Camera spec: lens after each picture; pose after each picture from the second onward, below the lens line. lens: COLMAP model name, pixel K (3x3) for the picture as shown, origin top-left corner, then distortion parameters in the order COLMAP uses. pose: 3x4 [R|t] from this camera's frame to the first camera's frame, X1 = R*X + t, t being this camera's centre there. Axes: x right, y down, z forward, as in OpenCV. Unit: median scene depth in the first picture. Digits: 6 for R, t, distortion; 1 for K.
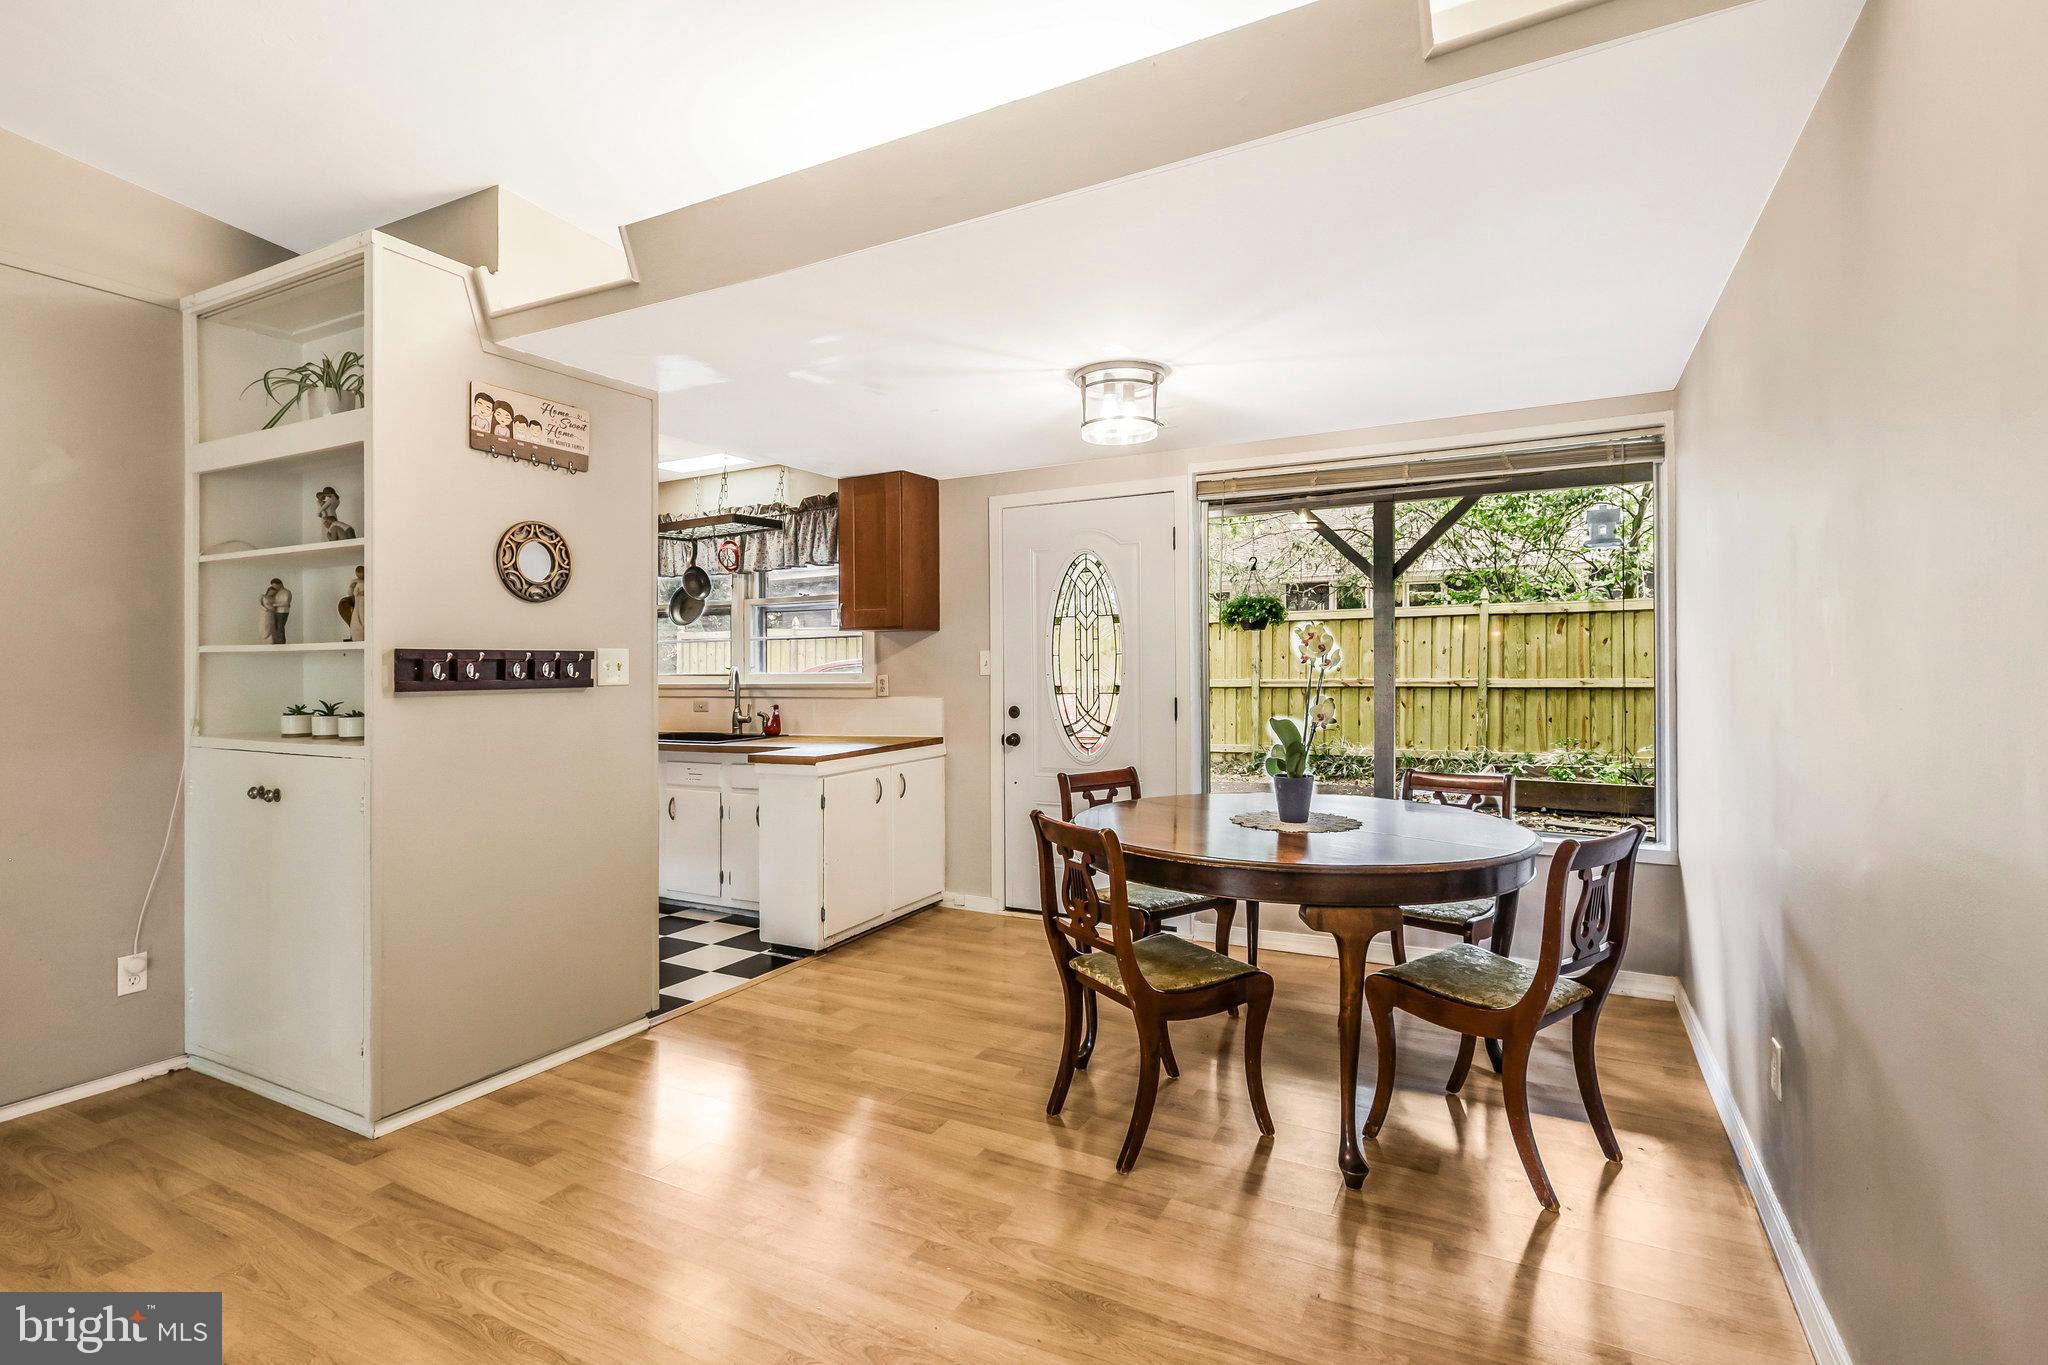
lens RADIAL K [[984.0, 0, 1013.7], [0, 984.0, 656.8], [0, 0, 1]] dist [0.002162, 0.000328]
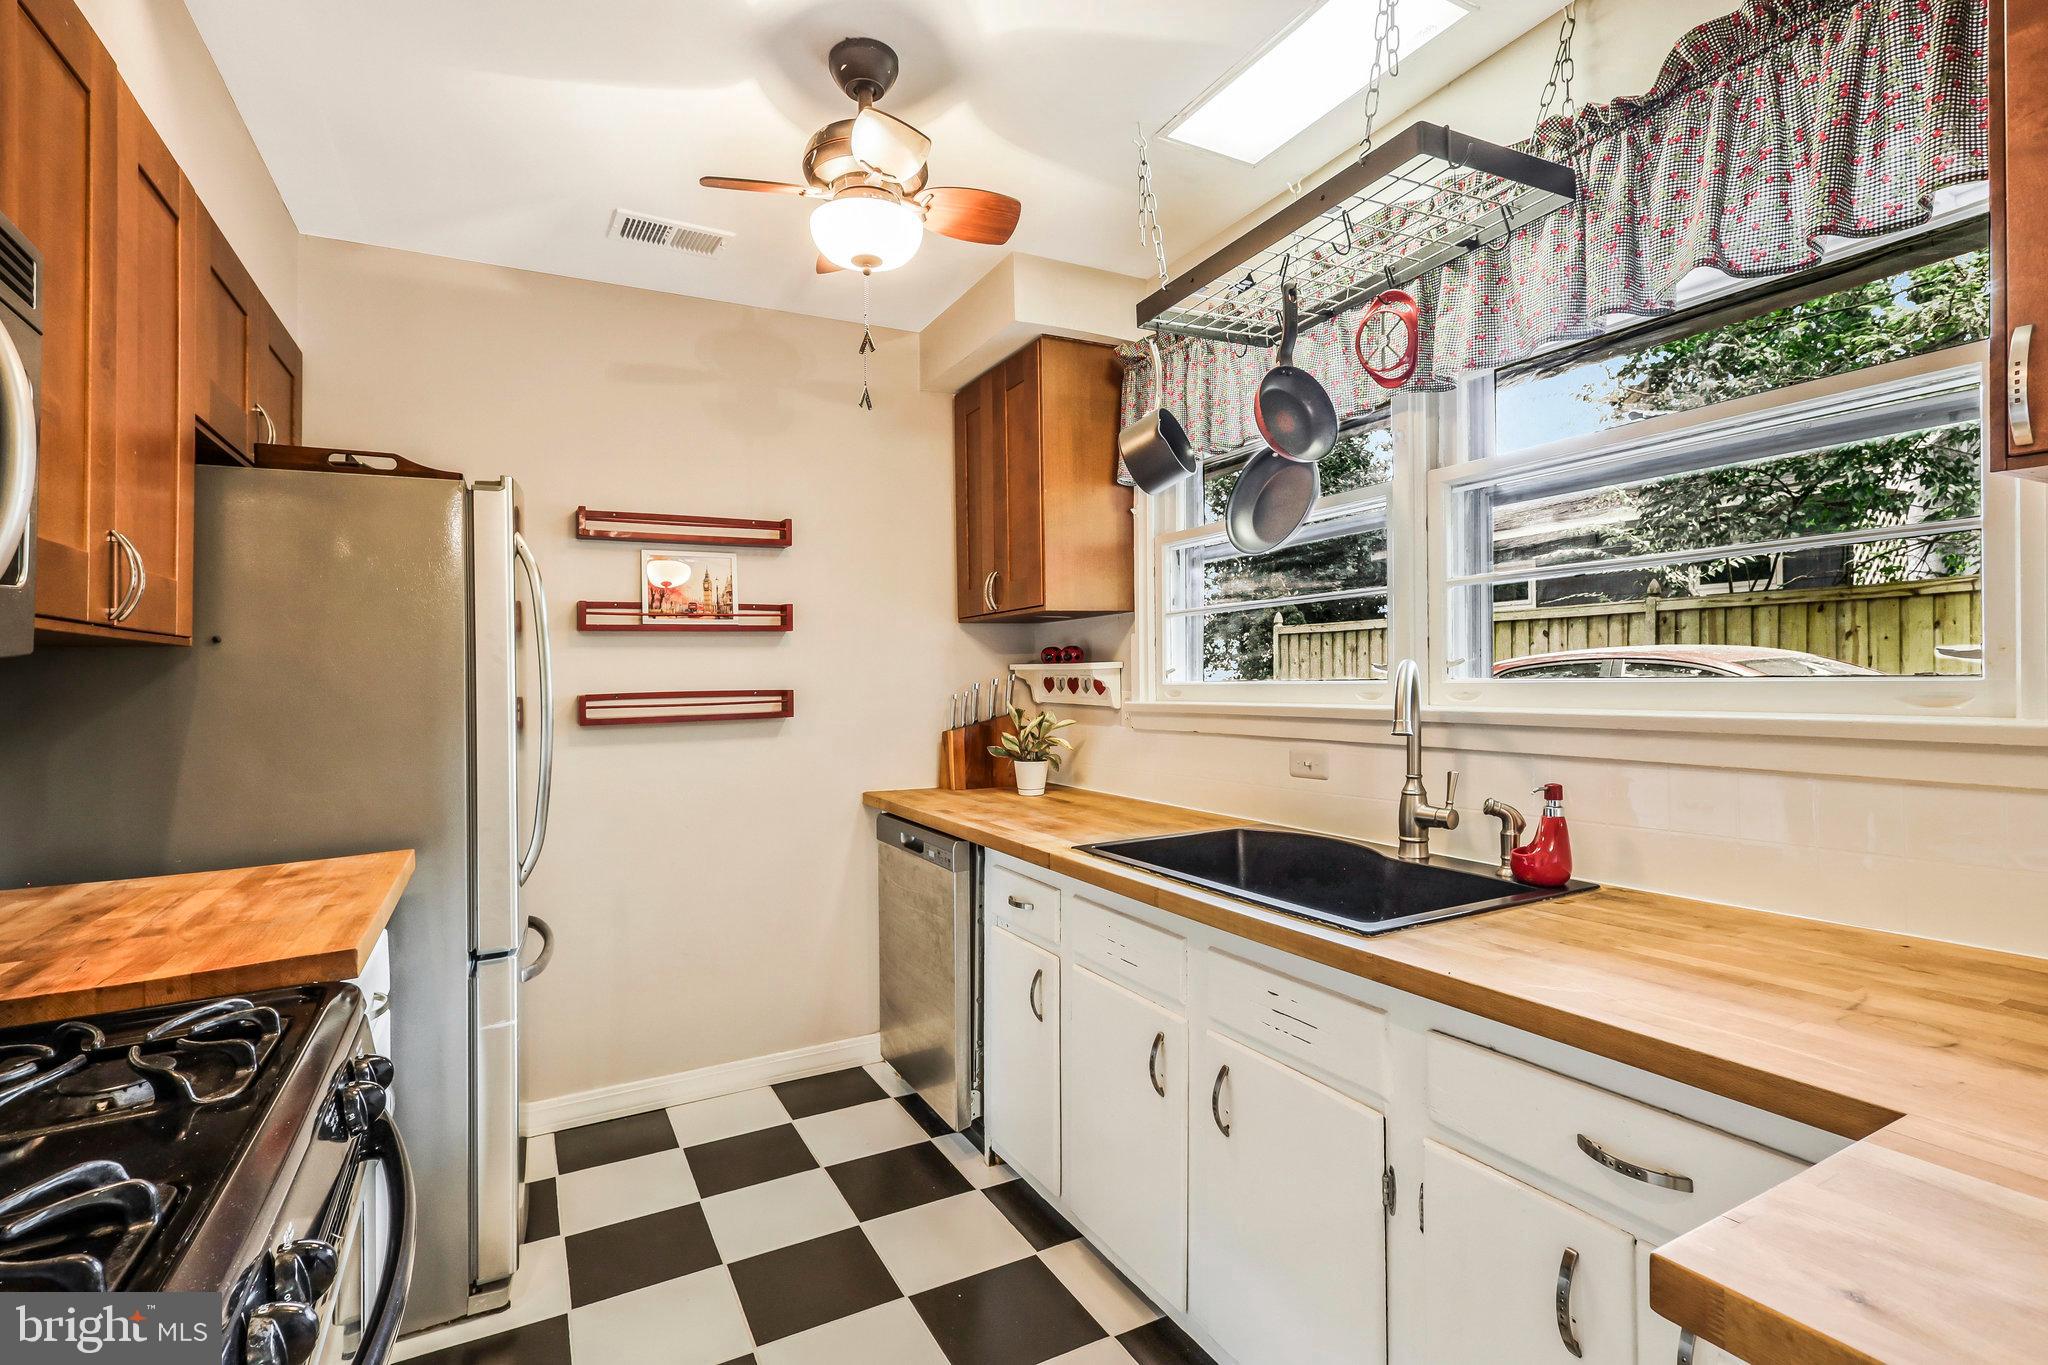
lens RADIAL K [[983.8, 0, 1034.0], [0, 983.8, 670.2], [0, 0, 1]] dist [0.001179, 0.000603]
pose [[0.839897, -0.000309, -0.542746, -0.206699], [0.005741, 0.999949, 0.008313, 0.010067], [0.542716, -0.010098, 0.839856, 0.644363]]
